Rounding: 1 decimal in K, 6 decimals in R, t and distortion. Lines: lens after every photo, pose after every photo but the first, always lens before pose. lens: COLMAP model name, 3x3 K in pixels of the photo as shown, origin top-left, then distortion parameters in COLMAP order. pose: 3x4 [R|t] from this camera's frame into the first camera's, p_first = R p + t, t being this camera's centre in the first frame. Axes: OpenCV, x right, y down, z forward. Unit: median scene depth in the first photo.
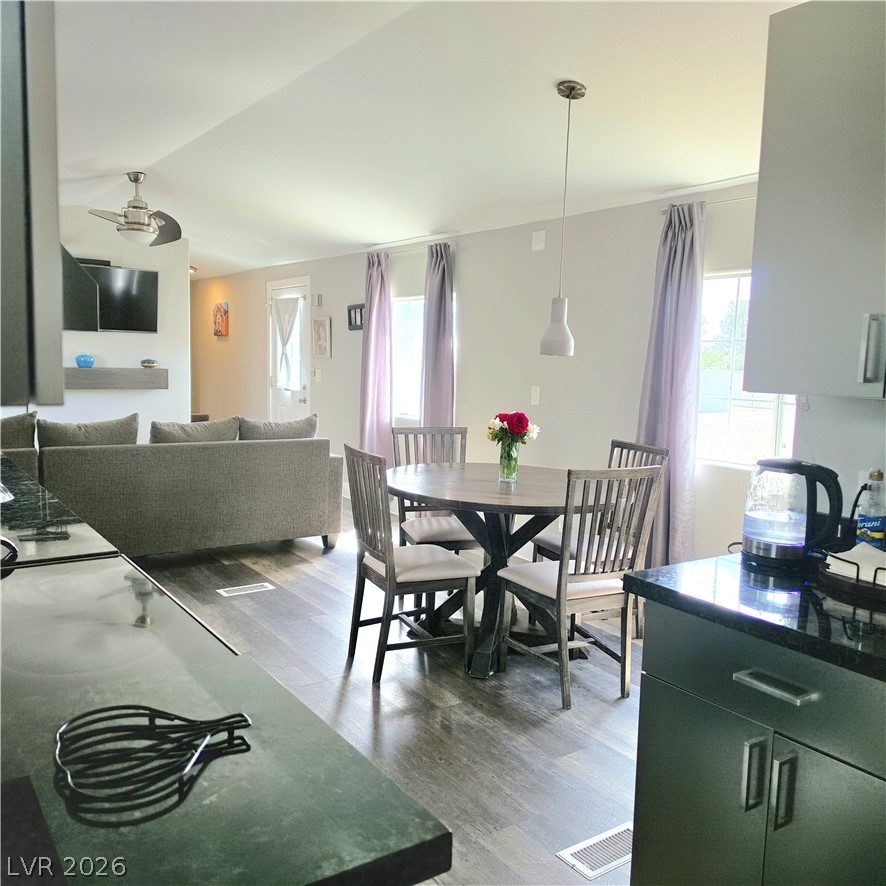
lens RADIAL K [[827.5, 0, 445.0], [0, 827.5, 446.9], [0, 0, 1]] dist [0.085002, 0.000000]
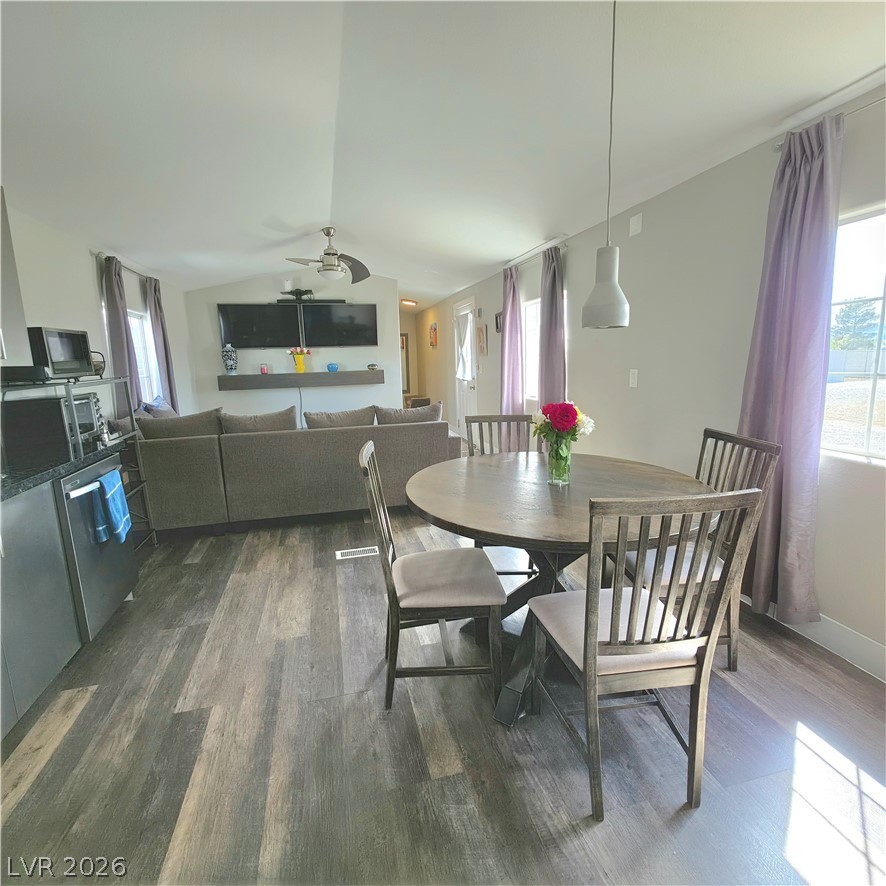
lens RADIAL K [[482.1, 0, 437.8], [0, 482.1, 441.3], [0, 0, 1]] dist [-0.004536, -0.000113]
pose [[0.933066, 0.005874, -0.359656, 0.120991], [0.016494, 0.998116, 0.059093, -0.028877], [0.359326, -0.061070, 0.931212, 0.429868]]
